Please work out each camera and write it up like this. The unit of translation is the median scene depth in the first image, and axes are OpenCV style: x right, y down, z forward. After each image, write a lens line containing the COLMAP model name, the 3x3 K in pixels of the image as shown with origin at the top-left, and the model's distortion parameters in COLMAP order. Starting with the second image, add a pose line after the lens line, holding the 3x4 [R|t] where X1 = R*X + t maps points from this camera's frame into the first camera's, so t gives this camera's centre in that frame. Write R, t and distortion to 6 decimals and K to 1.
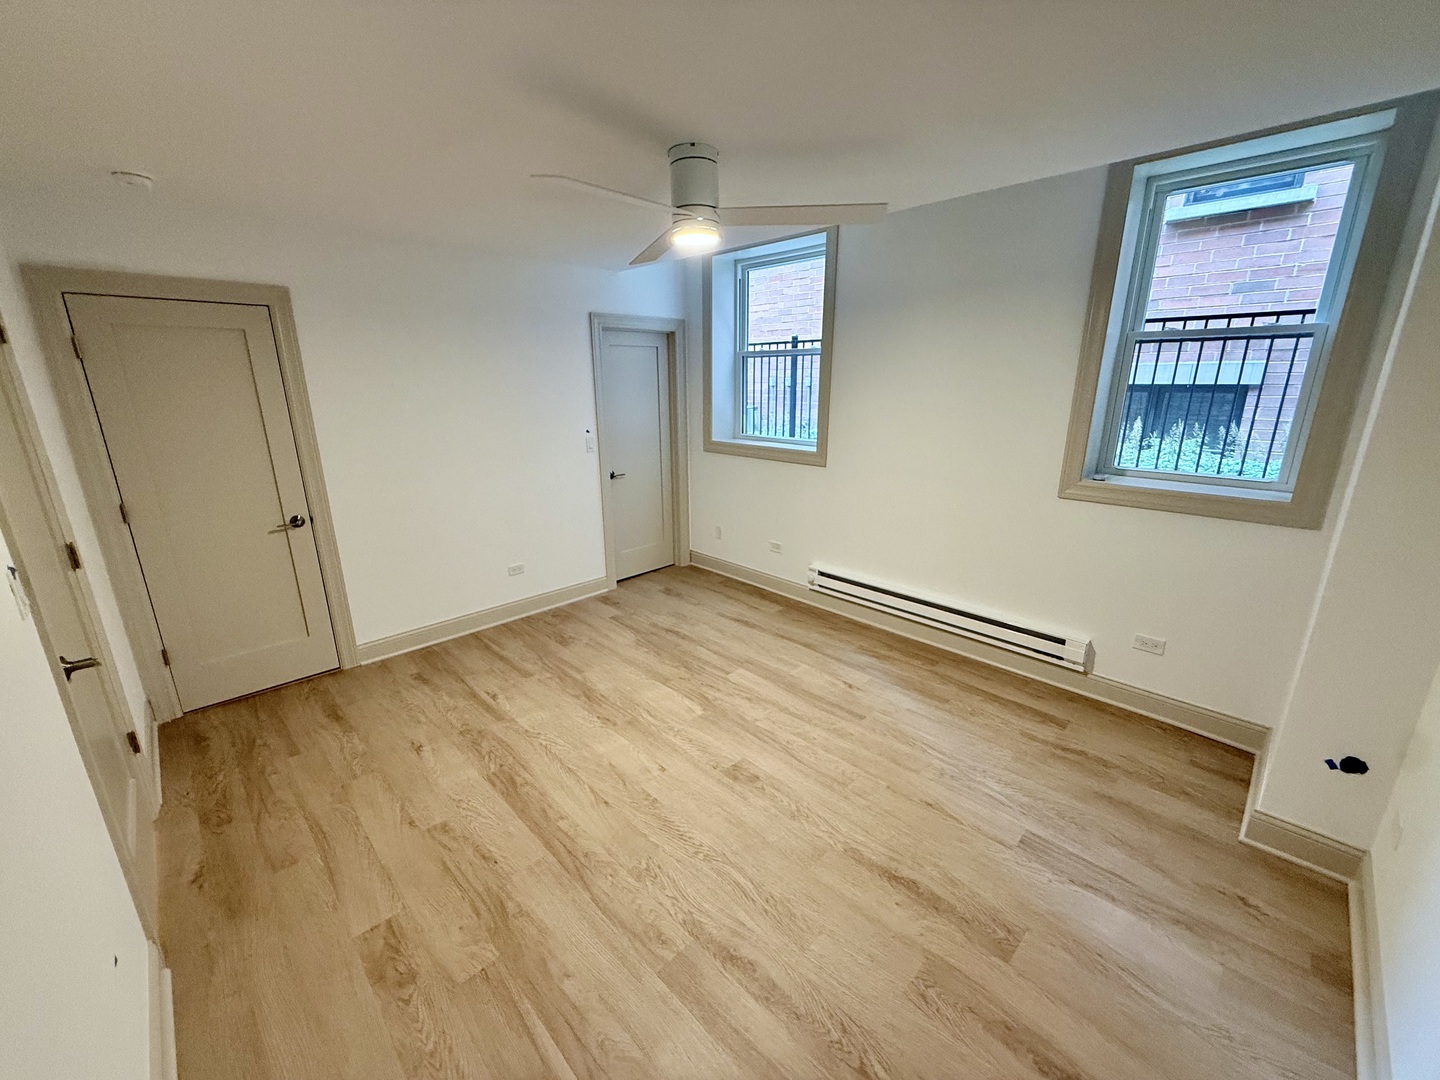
lens RADIAL K [[574.6, 0, 716.7], [0, 574.6, 537.9], [0, 0, 1]] dist [0.000241, 0.000513]
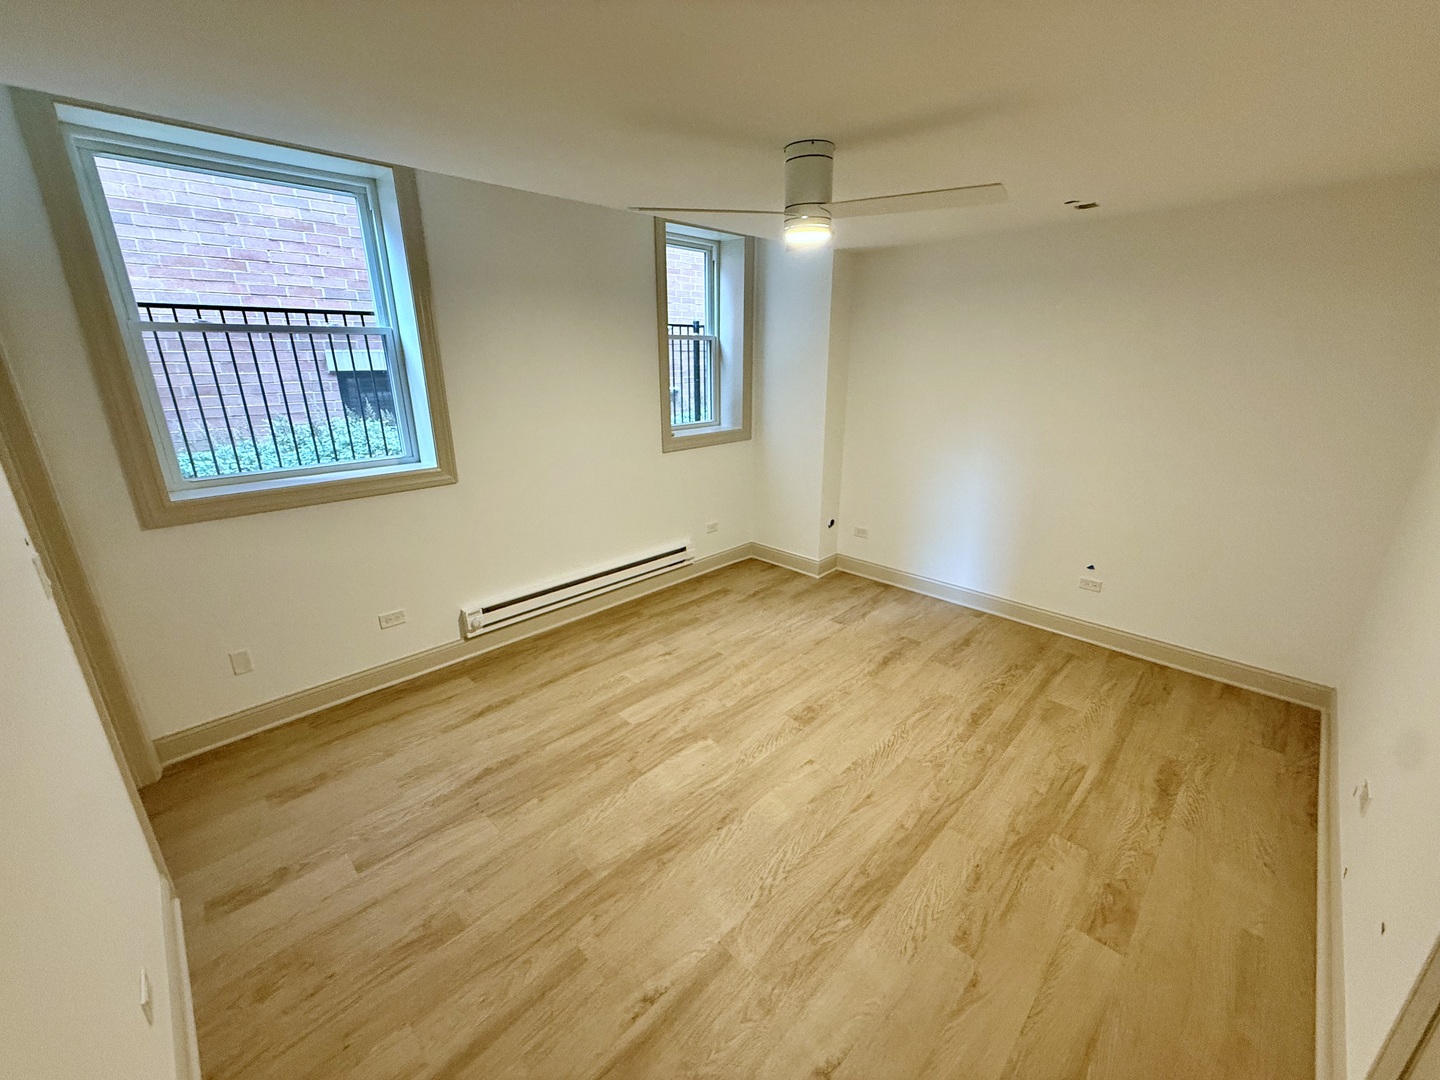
lens RADIAL K [[574.6, 0, 716.7], [0, 574.6, 537.9], [0, 0, 1]] dist [0.000241, 0.000513]
pose [[-0.009560, -0.300499, 0.953734, -0.802447], [0.273200, 0.916705, 0.291571, -0.254972], [-0.961910, 0.263348, 0.073333, 0.840685]]
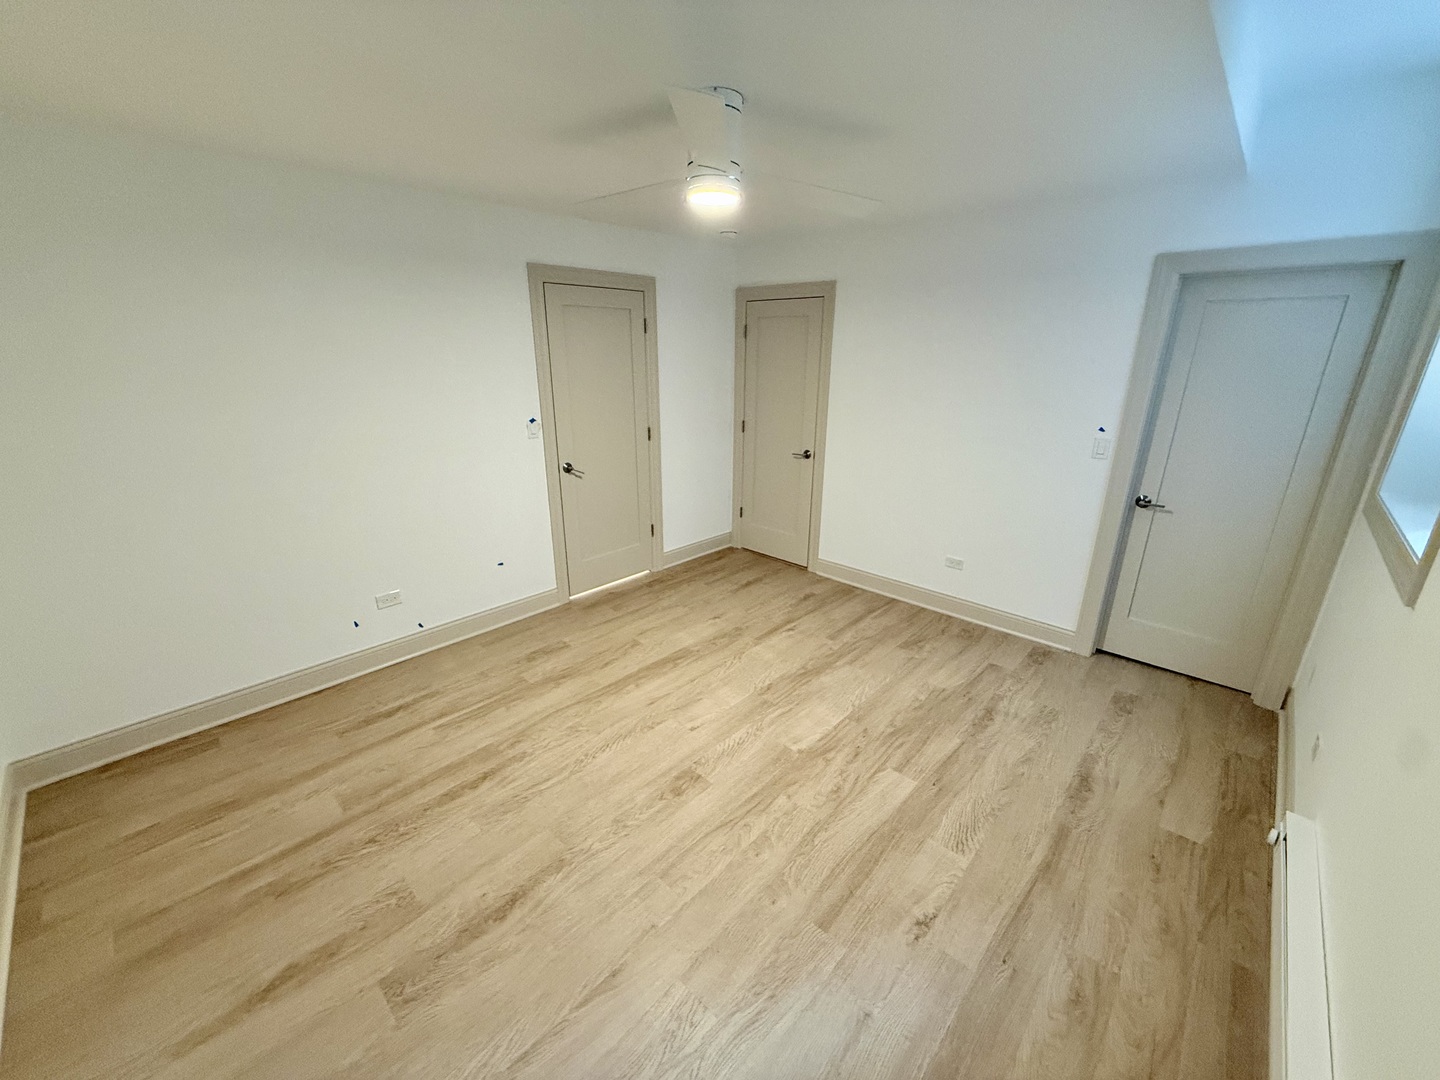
lens RADIAL K [[574.6, 0, 716.7], [0, 574.6, 537.9], [0, 0, 1]] dist [0.000241, 0.000513]
pose [[0.043201, 0.319579, -0.946574, 0.680326], [-0.273620, 0.915017, 0.296437, -0.207307], [0.960867, 0.246195, 0.126973, 0.703988]]
